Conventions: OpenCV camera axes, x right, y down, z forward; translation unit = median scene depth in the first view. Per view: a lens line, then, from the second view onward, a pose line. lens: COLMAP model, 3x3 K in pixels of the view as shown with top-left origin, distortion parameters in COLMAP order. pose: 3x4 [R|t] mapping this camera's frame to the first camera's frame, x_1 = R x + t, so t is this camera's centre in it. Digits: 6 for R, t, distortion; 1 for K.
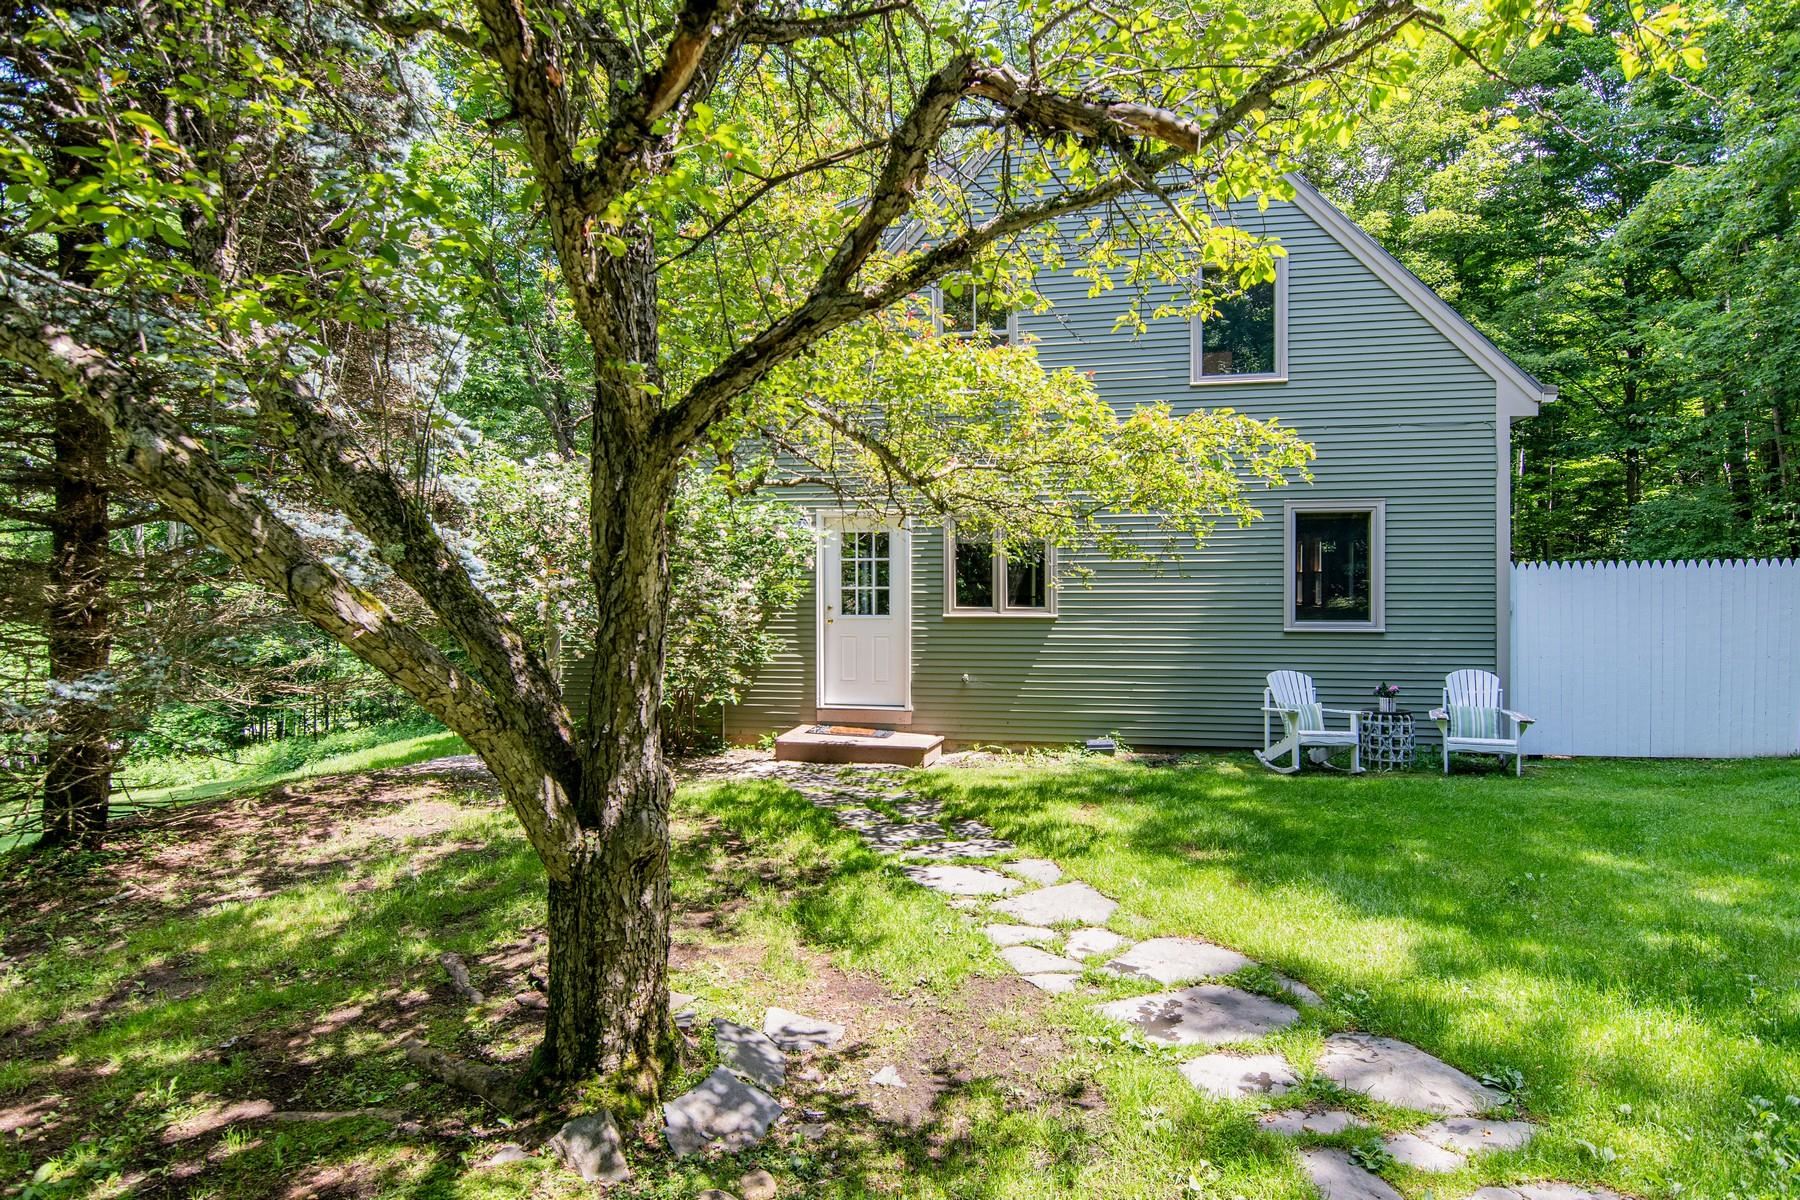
lens RADIAL K [[1010.5, 0, 900.0], [0, 1010.5, 600.0], [0, 0, 1]] dist [0.027838, -0.000395]
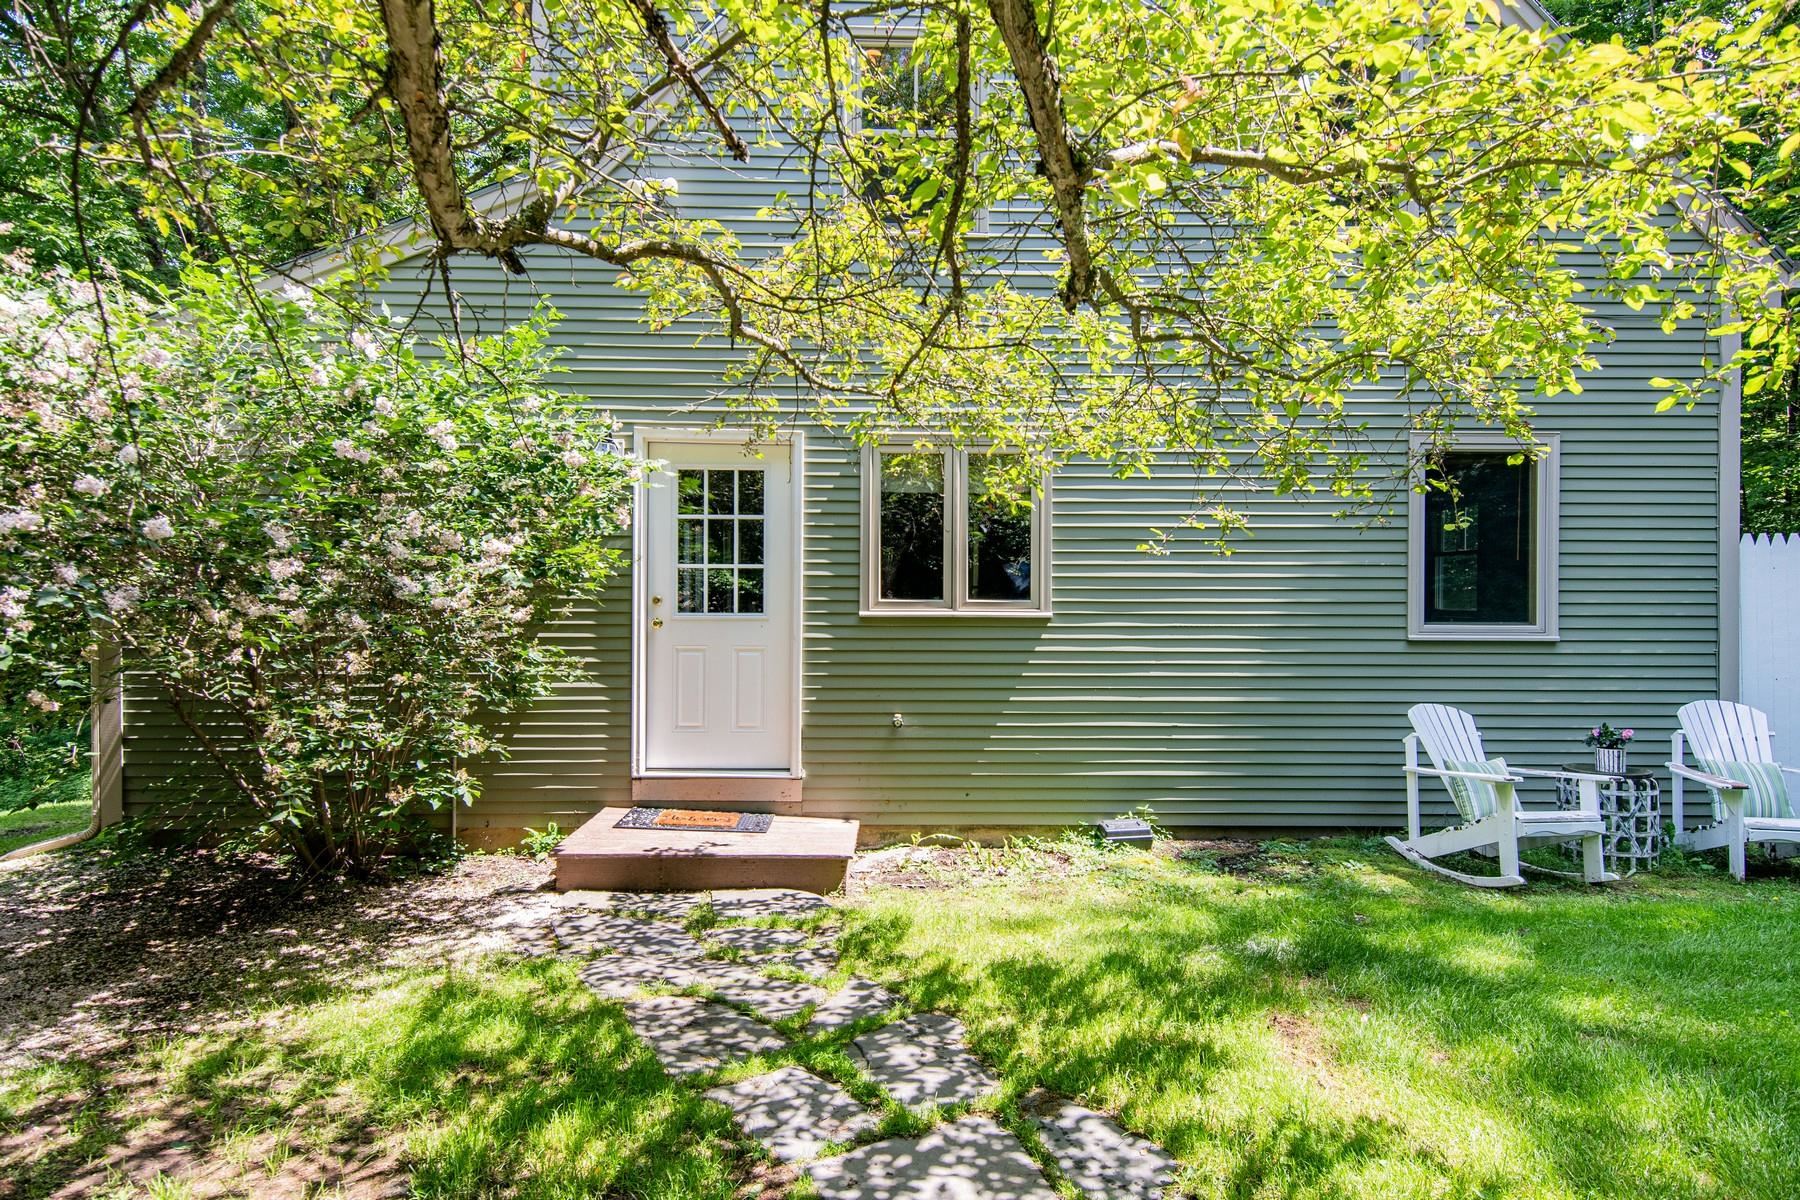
lens RADIAL K [[1010.5, 0, 900.0], [0, 1010.5, 600.0], [0, 0, 1]] dist [0.027838, -0.000395]
pose [[0.976381, 0.006888, 0.215946, -0.063060], [-0.005159, 0.999950, -0.008570, 0.012742], [-0.215994, 0.007254, 0.976368, 0.441887]]
